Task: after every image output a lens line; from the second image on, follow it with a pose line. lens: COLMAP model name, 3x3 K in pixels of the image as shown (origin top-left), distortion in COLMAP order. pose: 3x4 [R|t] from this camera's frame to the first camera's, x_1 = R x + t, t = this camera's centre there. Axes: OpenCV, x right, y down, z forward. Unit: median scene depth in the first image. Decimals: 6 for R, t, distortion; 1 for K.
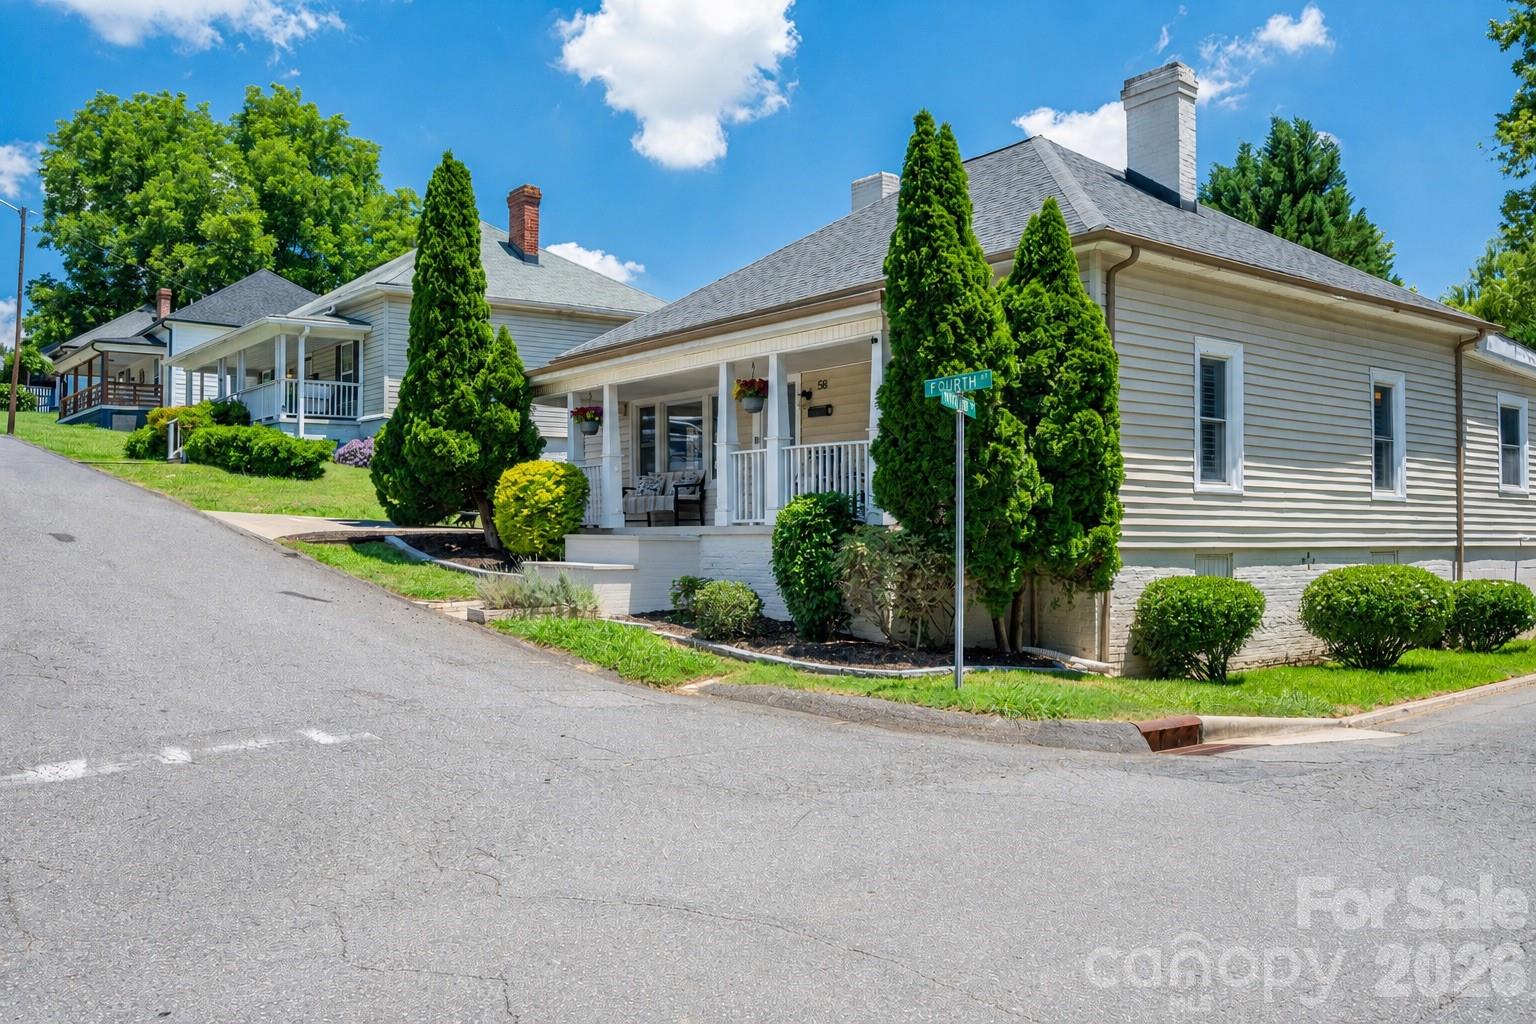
lens RADIAL K [[1100.7, 0, 796.0], [0, 1100.7, 504.8], [0, 0, 1]] dist [0.002520, 0.004753]
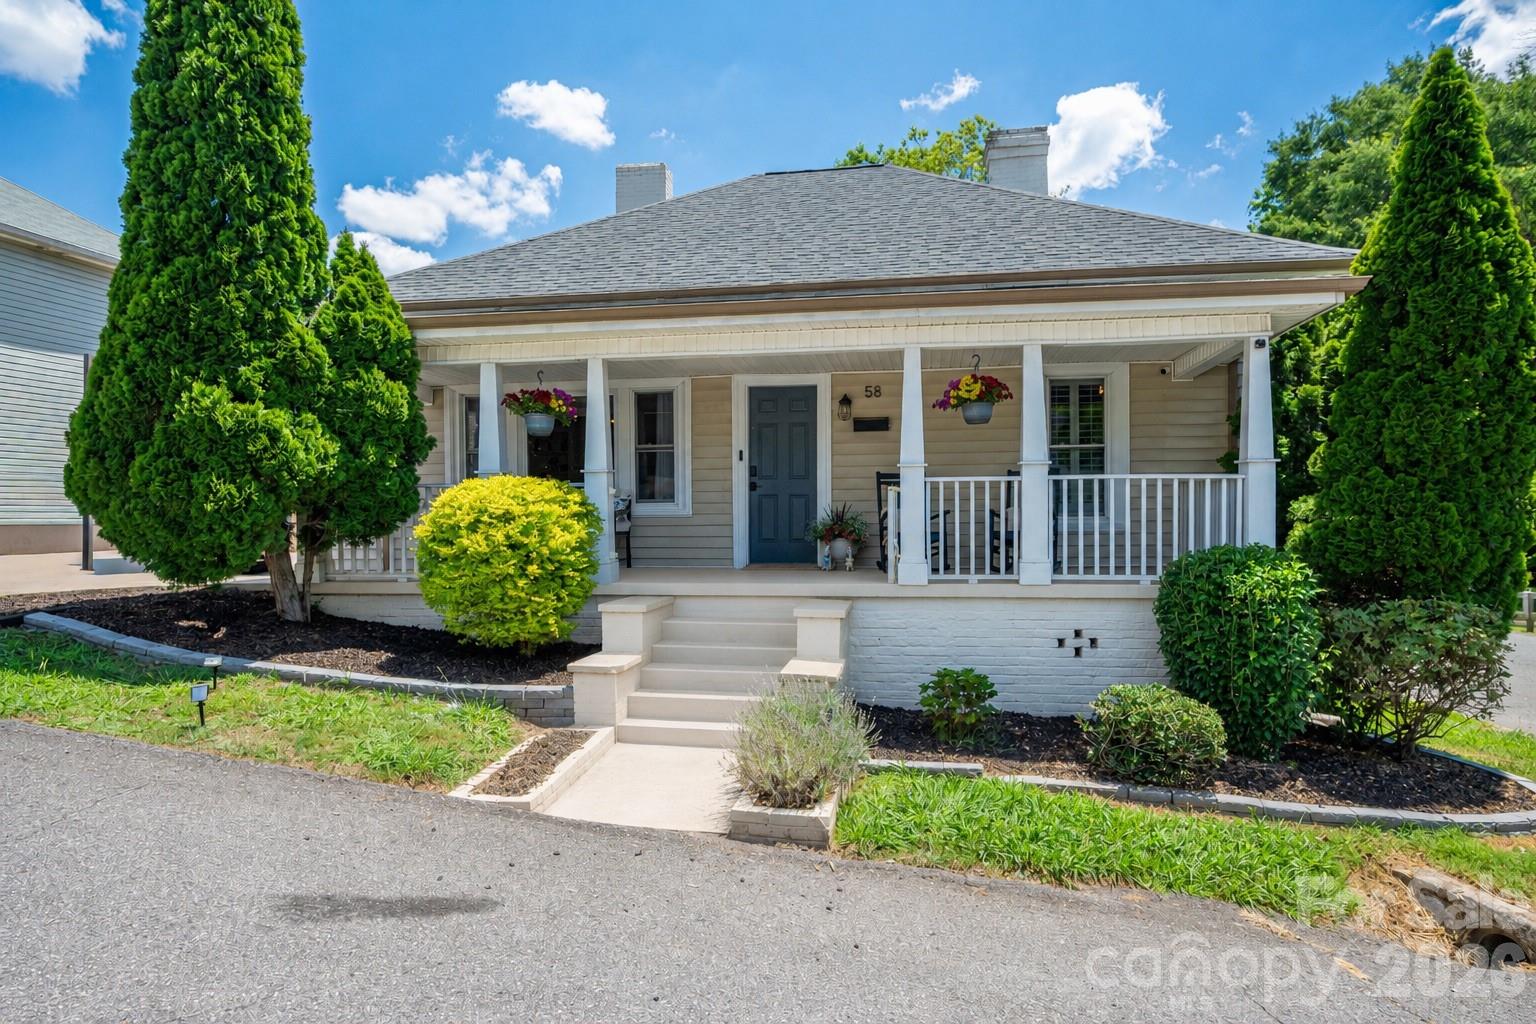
lens RADIAL K [[821.5, 0, 768.0], [0, 821.5, 512.0], [0, 0, 1]] dist [-0.003462, -0.001059]
pose [[0.773888, 0.002232, 0.633319, -0.381116], [-0.013140, 0.999835, 0.012532, -0.027329], [-0.633186, -0.018020, 0.773790, 0.557144]]
